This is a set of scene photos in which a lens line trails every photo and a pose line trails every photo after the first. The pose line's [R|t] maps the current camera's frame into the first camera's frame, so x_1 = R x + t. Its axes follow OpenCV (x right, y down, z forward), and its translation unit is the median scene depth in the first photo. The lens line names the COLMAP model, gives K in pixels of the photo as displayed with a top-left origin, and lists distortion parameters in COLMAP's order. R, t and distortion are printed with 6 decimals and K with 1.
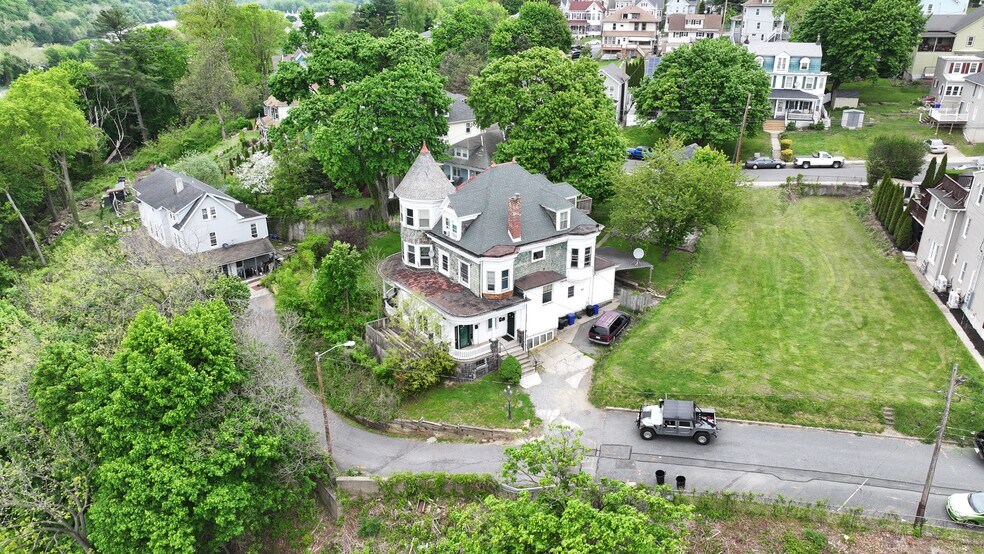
lens RADIAL K [[689.5, 0, 493.4], [0, 689.5, 276.8], [0, 0, 1]] dist [-0.000566, 0.016978]
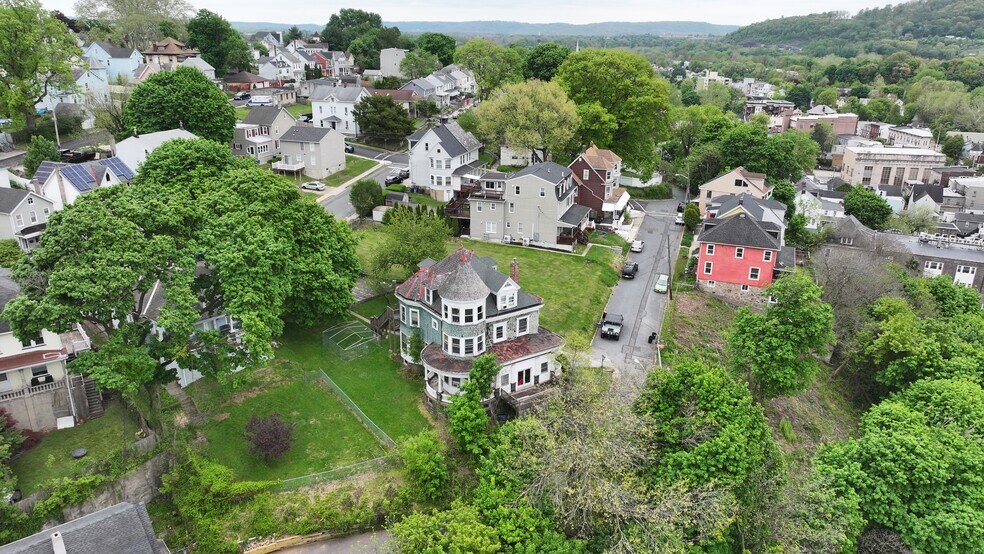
lens RADIAL K [[689.5, 0, 492.6], [0, 689.5, 273.3], [0, 0, 1]] dist [-0.000566, 0.016978]
pose [[0.040593, -0.326575, 0.944299, -1.204048], [0.373614, 0.881484, 0.288790, -0.475771], [-0.926696, 0.341080, 0.157795, 0.758674]]
